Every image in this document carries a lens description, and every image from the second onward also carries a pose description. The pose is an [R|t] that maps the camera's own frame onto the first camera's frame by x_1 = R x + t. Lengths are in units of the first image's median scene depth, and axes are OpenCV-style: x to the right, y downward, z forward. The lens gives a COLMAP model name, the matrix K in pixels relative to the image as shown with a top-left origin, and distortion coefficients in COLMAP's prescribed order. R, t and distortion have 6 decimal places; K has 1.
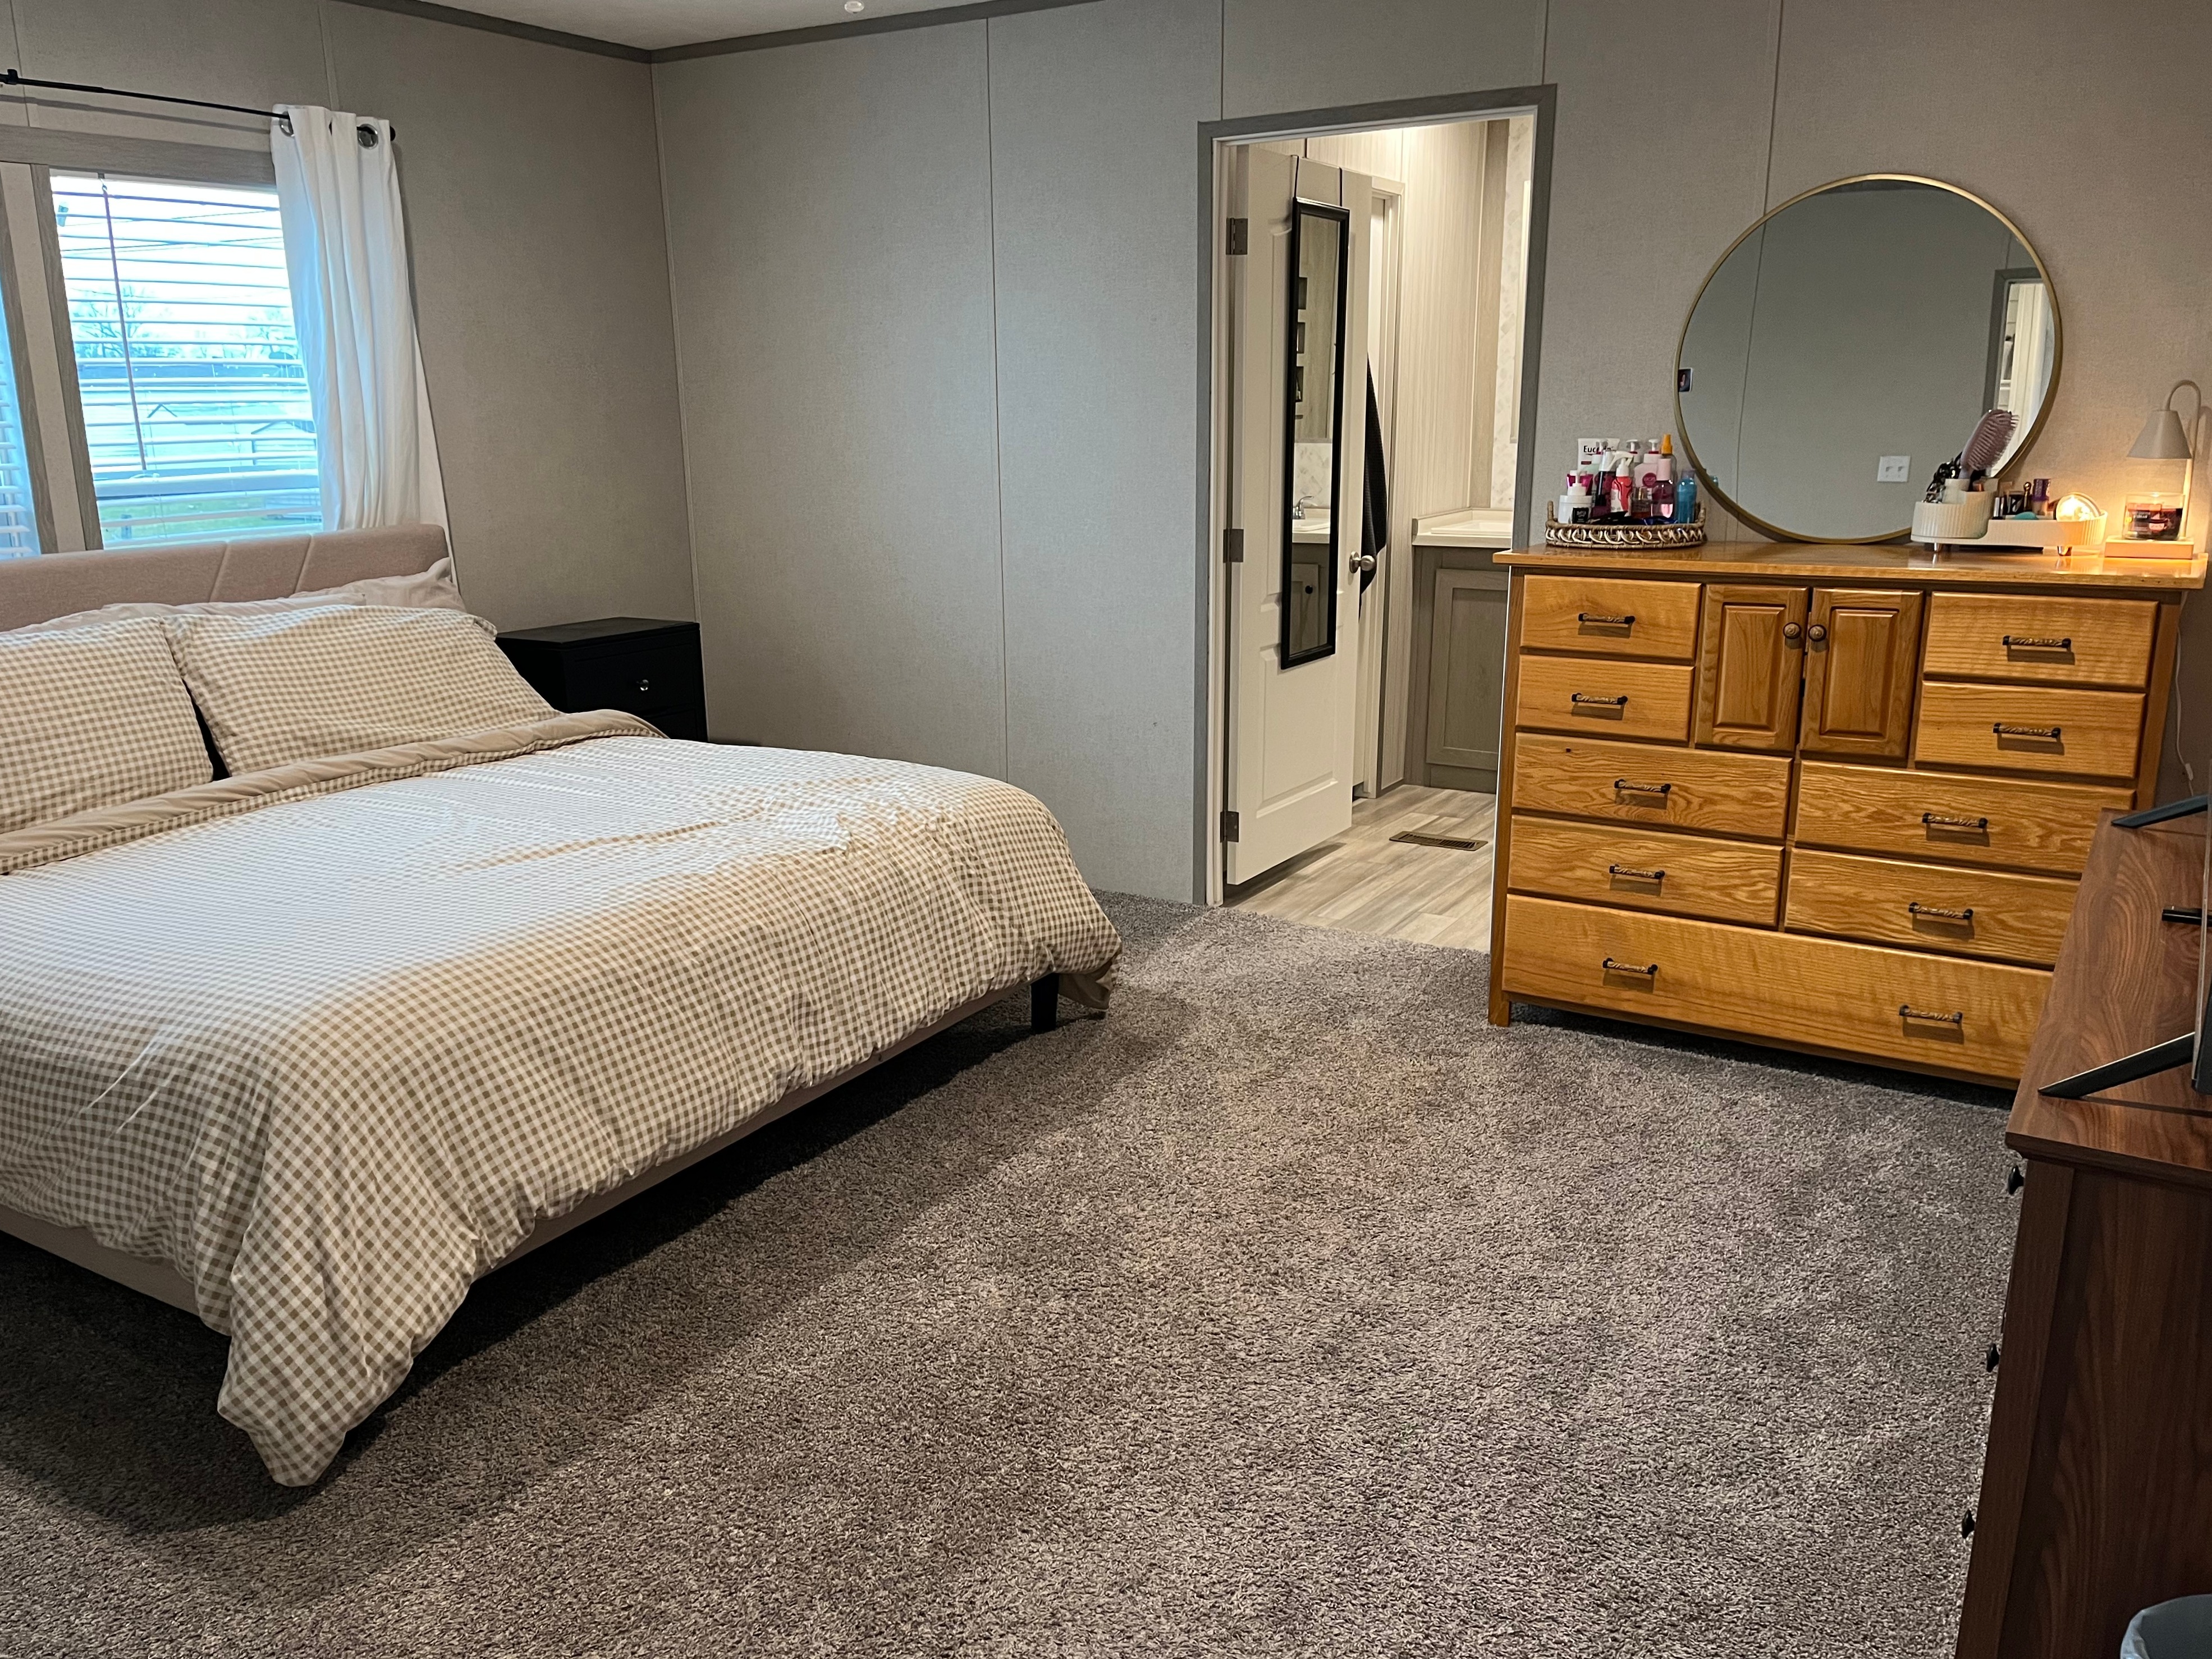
lens RADIAL K [[1658.9, 0, 1104.3], [0, 1658.9, 825.3], [0, 0, 1]] dist [0.003823, -0.004378]
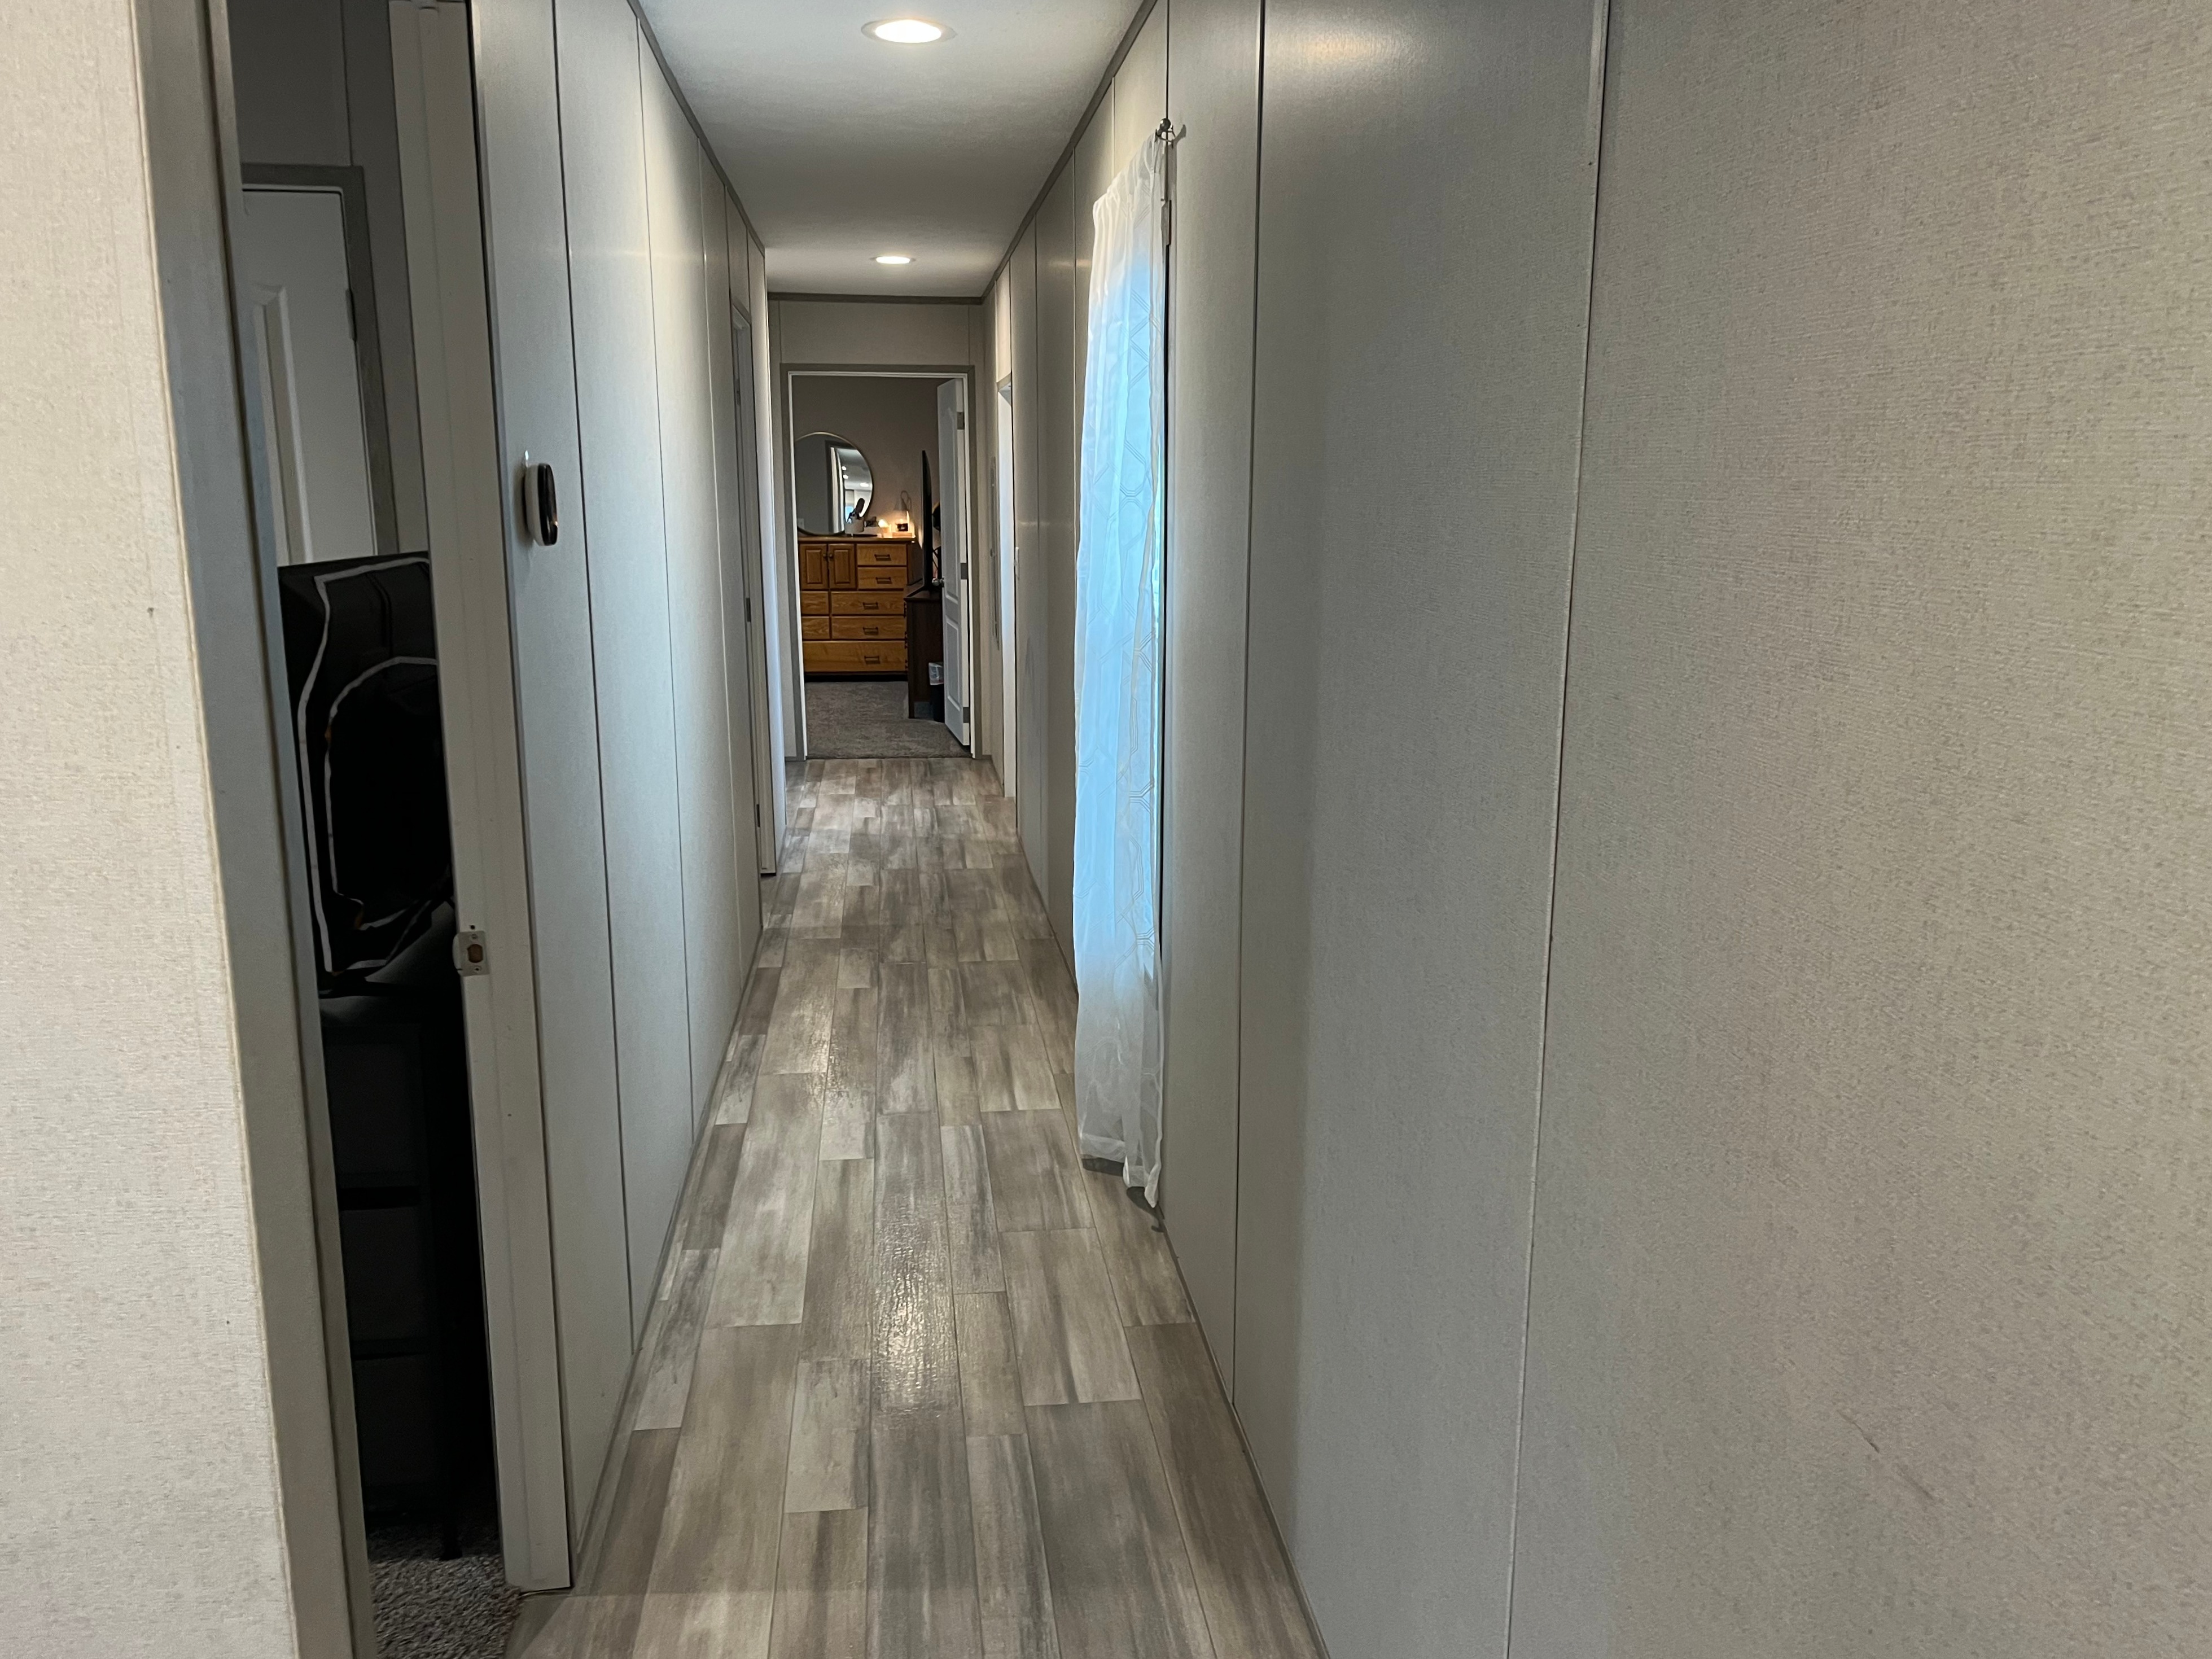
lens RADIAL K [[1659.0, 0, 1101.4], [0, 1659.0, 829.3], [0, 0, 1]] dist [0.003823, -0.004378]
pose [[0.770869, -0.123854, 0.624837, -1.517635], [0.151094, 0.988474, 0.009526, 0.550480], [-0.618814, 0.087066, 0.780697, -2.251817]]
